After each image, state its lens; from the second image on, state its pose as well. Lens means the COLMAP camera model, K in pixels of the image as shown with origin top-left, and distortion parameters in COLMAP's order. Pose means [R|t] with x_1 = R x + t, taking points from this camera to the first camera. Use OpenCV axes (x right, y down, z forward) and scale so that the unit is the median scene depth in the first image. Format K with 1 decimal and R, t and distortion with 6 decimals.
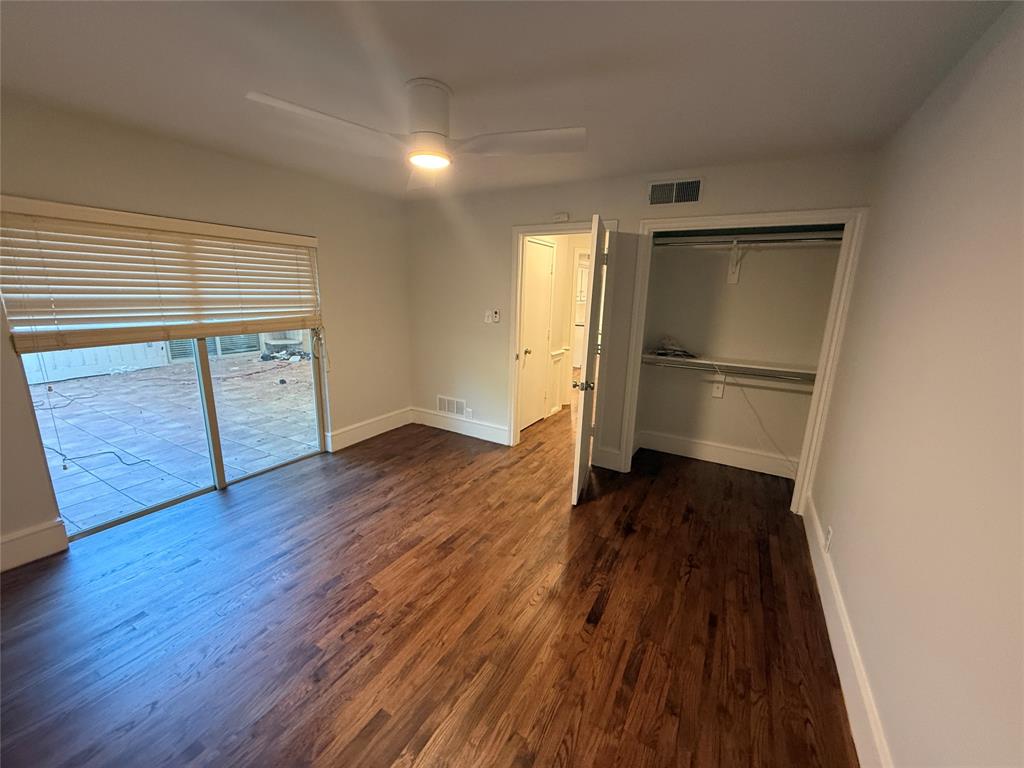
lens RADIAL K [[409.1, 0, 512.2], [0, 409.1, 382.3], [0, 0, 1]] dist [0.001485, 0.000054]
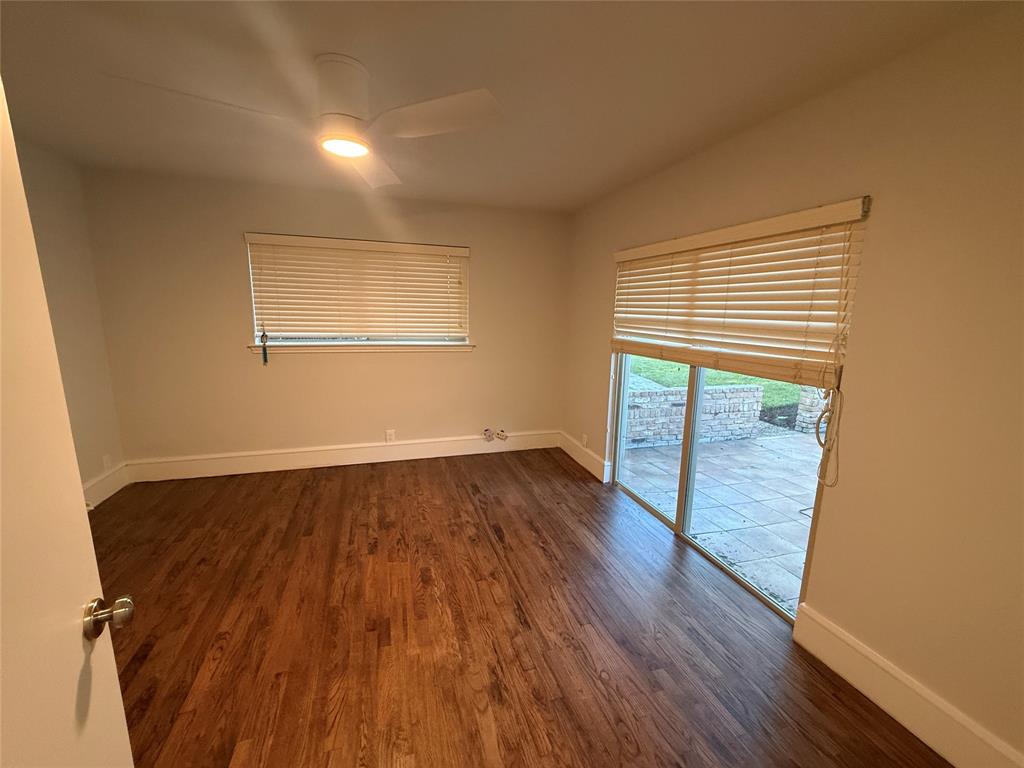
lens RADIAL K [[409.1, 0, 513.4], [0, 409.1, 387.7], [0, 0, 1]] dist [0.001485, 0.000054]
pose [[-0.677488, 0.096907, -0.729122, 0.181206], [-0.204591, 0.927336, 0.313354, -0.298480], [0.706507, 0.361465, -0.608433, 1.460397]]
